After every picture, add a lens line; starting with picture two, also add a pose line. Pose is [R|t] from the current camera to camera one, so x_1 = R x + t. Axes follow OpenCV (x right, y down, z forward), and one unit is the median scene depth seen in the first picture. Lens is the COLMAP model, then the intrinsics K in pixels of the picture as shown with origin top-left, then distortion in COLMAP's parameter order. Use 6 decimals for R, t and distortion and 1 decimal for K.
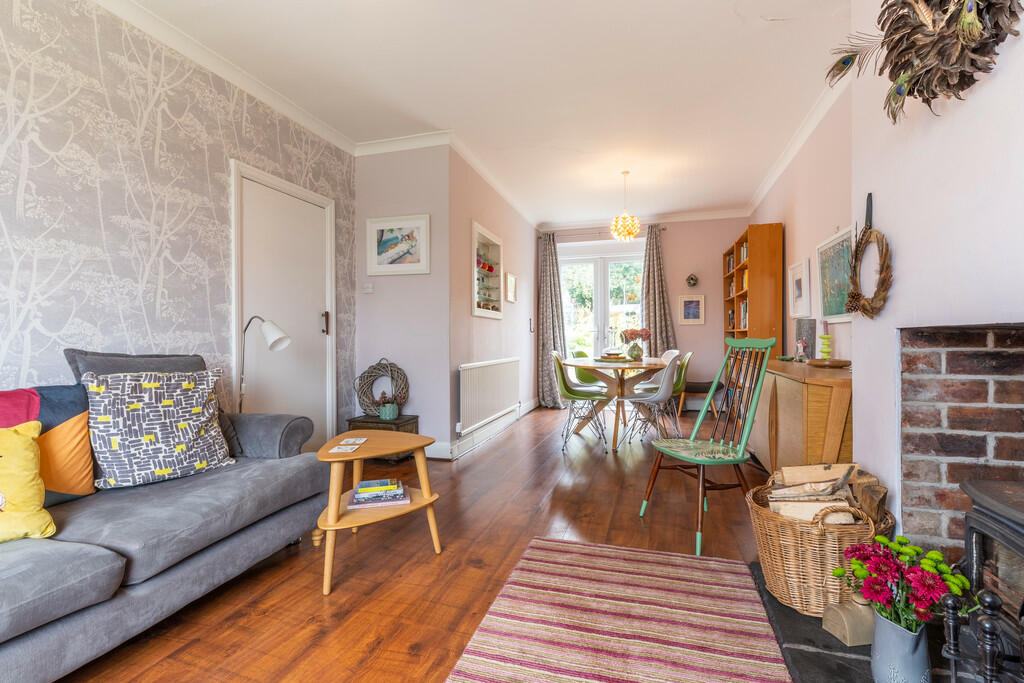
lens RADIAL K [[475.6, 0, 517.0], [0, 475.6, 338.1], [0, 0, 1]] dist [0.008742, -0.002154]
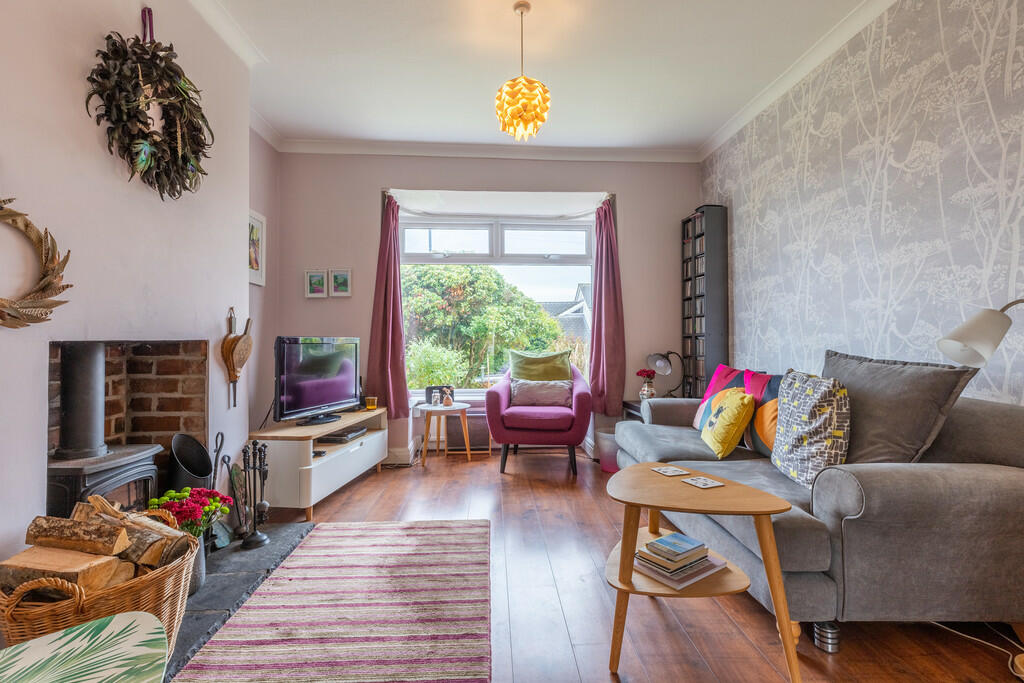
lens RADIAL K [[475.6, 0, 504.6], [0, 475.6, 334.5], [0, 0, 1]] dist [0.008742, -0.002154]
pose [[-0.950335, 0.004017, -0.311202, 0.170693], [0.007244, 0.999931, -0.009214, -0.008636], [0.311143, -0.011010, -0.950299, 1.558603]]
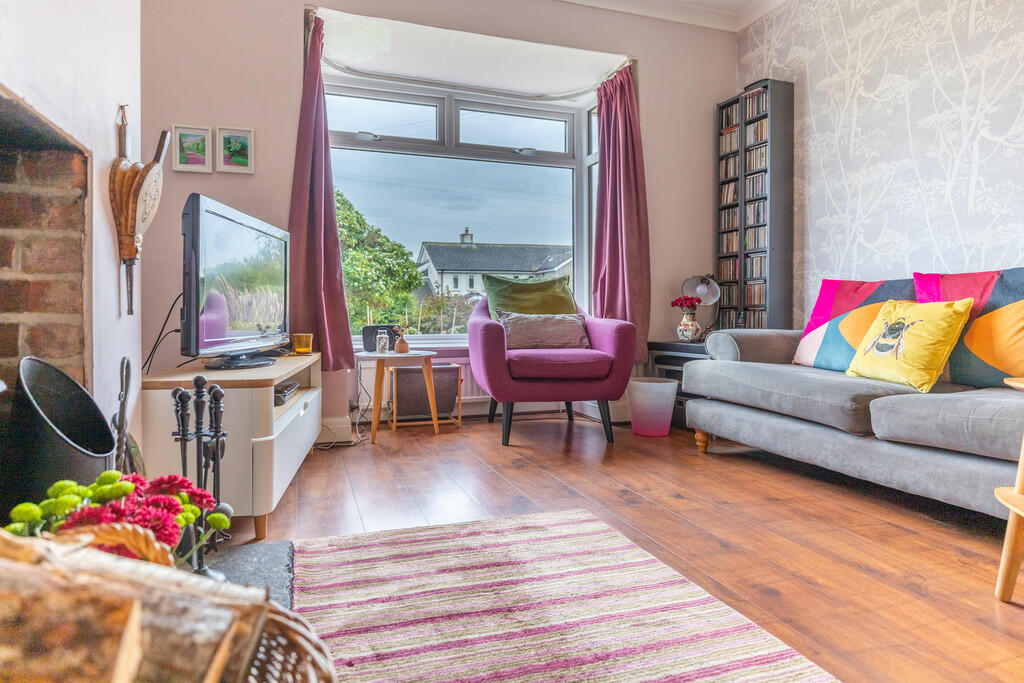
lens RADIAL K [[553.6, 0, 459.9], [0, 553.6, 319.1], [0, 0, 1]] dist [0.001110, -0.000437]
pose [[-0.840930, 0.004866, -0.541121, 0.457261], [-0.002185, 0.999921, 0.012387, 0.146093], [0.541139, 0.011598, -0.840853, 1.004457]]
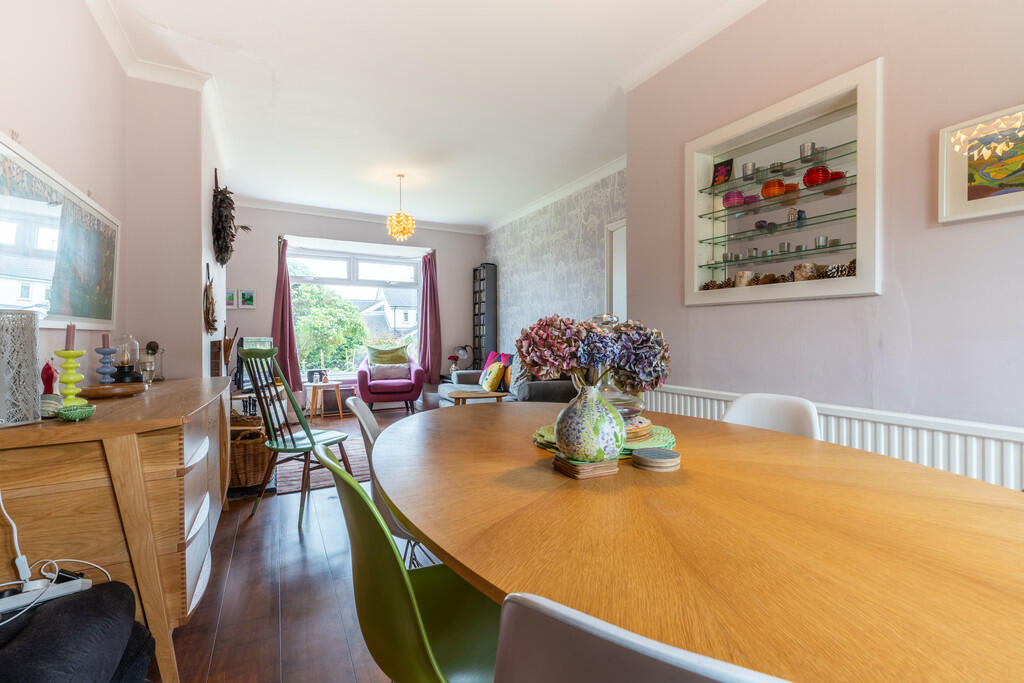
lens RADIAL K [[475.6, 0, 499.0], [0, 475.6, 333.8], [0, 0, 1]] dist [0.008742, -0.002154]
pose [[-0.744352, 0.004862, -0.667770, 0.905809], [0.006504, 0.999979, 0.000031, -0.028457], [0.667756, -0.004320, -0.744367, 2.462221]]
